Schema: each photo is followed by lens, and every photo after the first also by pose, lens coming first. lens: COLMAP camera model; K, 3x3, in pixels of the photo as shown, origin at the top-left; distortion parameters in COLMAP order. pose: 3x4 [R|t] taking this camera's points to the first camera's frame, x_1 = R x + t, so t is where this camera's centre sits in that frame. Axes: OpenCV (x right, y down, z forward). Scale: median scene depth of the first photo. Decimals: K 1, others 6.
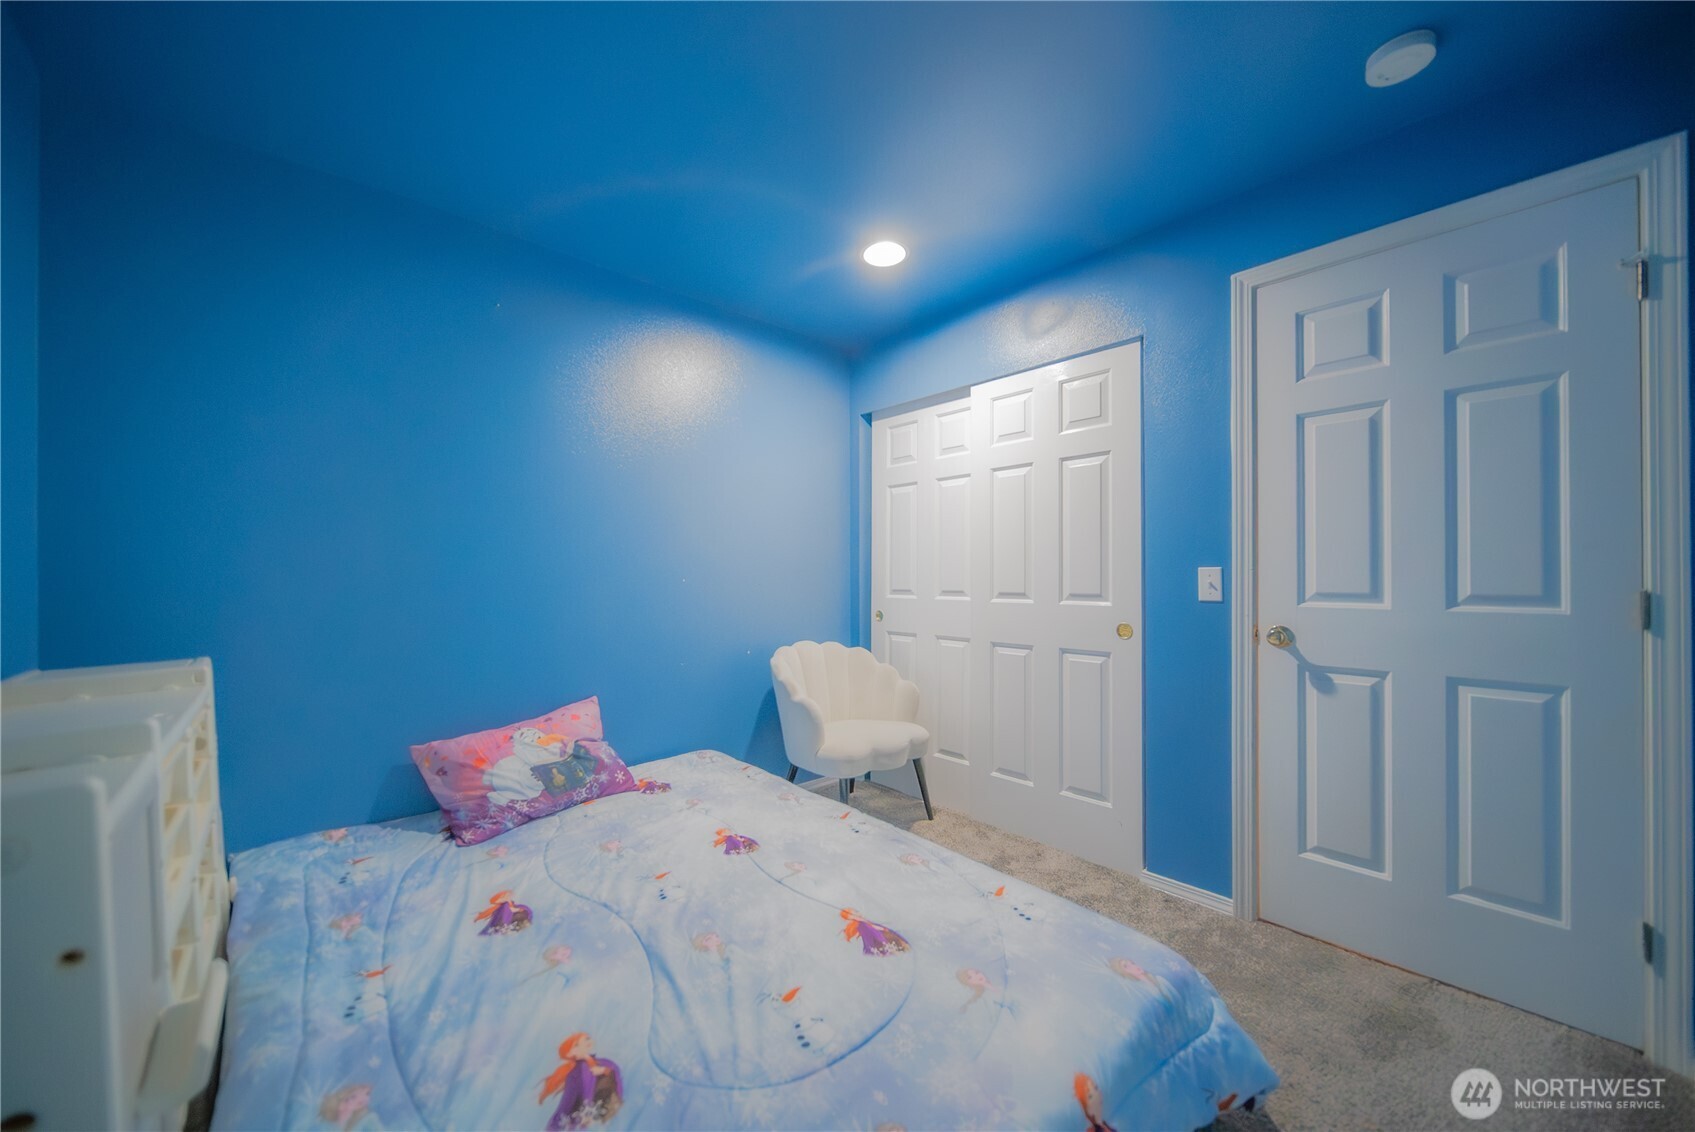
lens RADIAL K [[631.1, 0, 850.2], [0, 631.1, 560.7], [0, 0, 1]] dist [-0.000893, -0.000232]
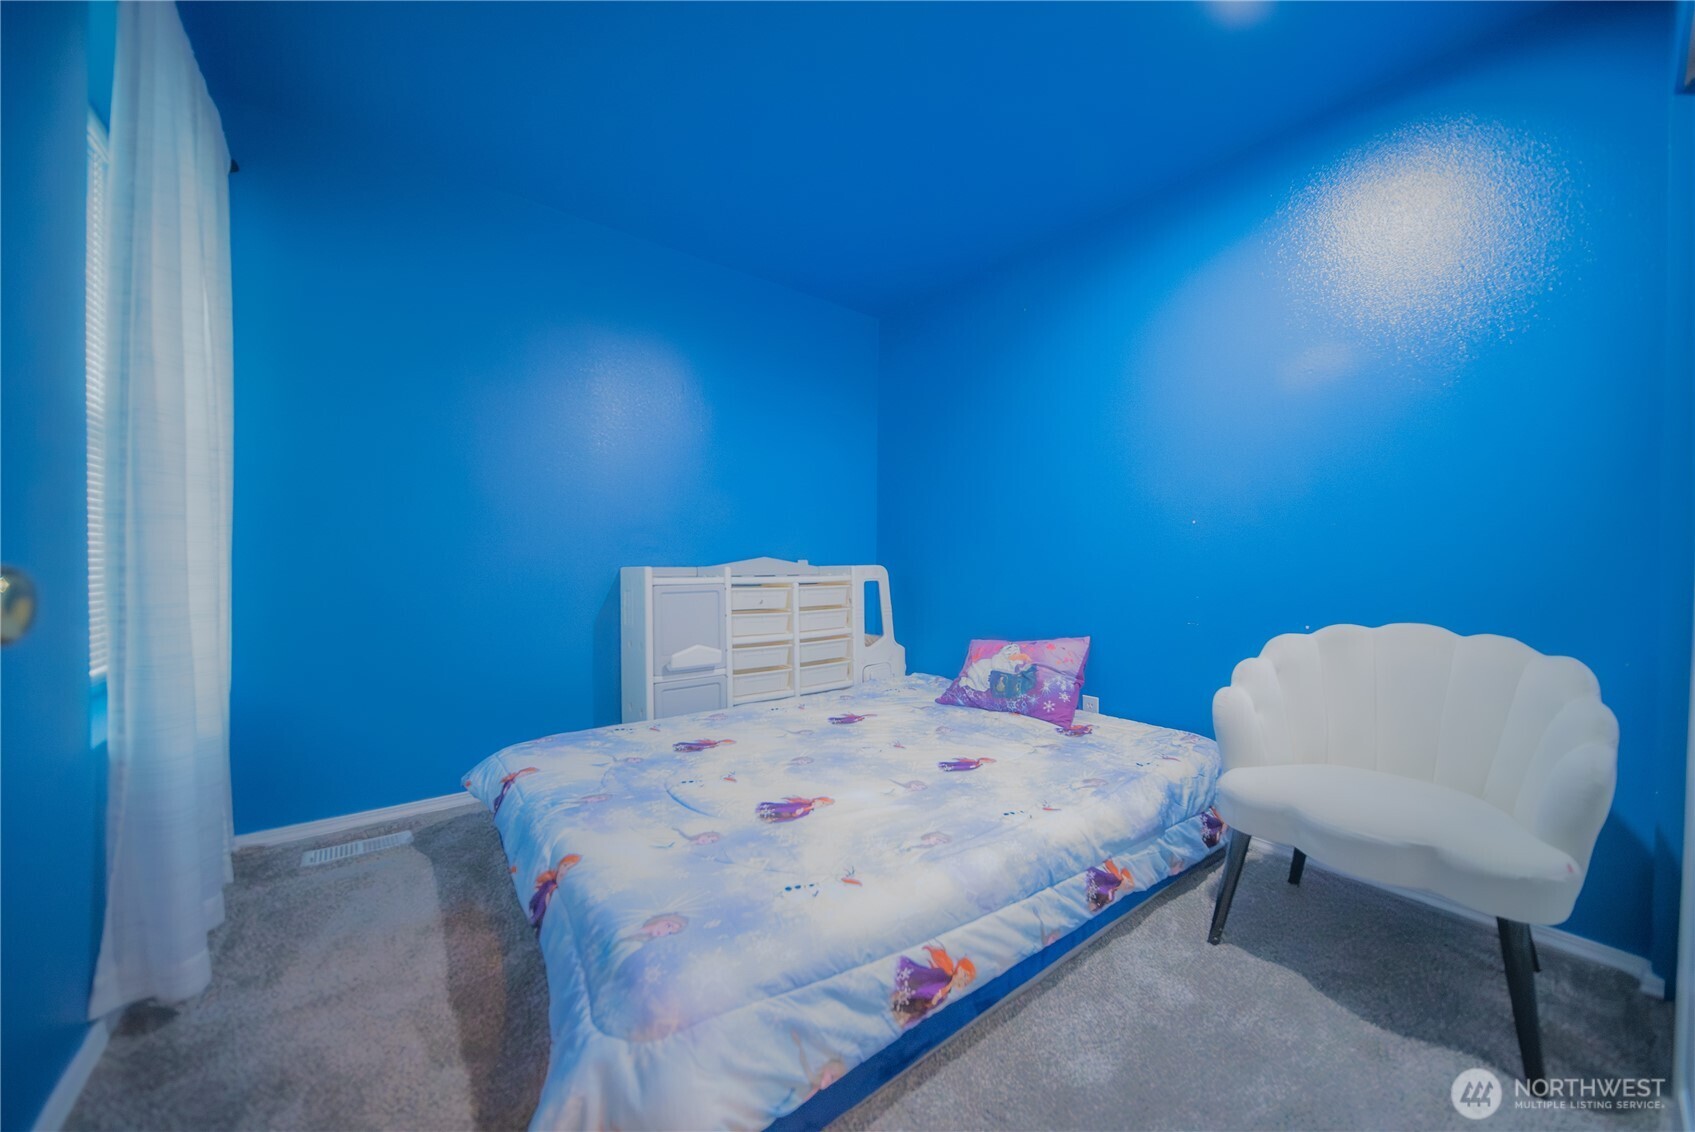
lens RADIAL K [[631.1, 0, 850.2], [0, 631.1, 560.7], [0, 0, 1]] dist [-0.000893, -0.000232]
pose [[-0.133944, -0.004799, -0.990977, 1.189100], [0.017509, 0.999821, -0.007209, 0.155331], [0.990834, -0.018316, -0.133836, 1.300646]]
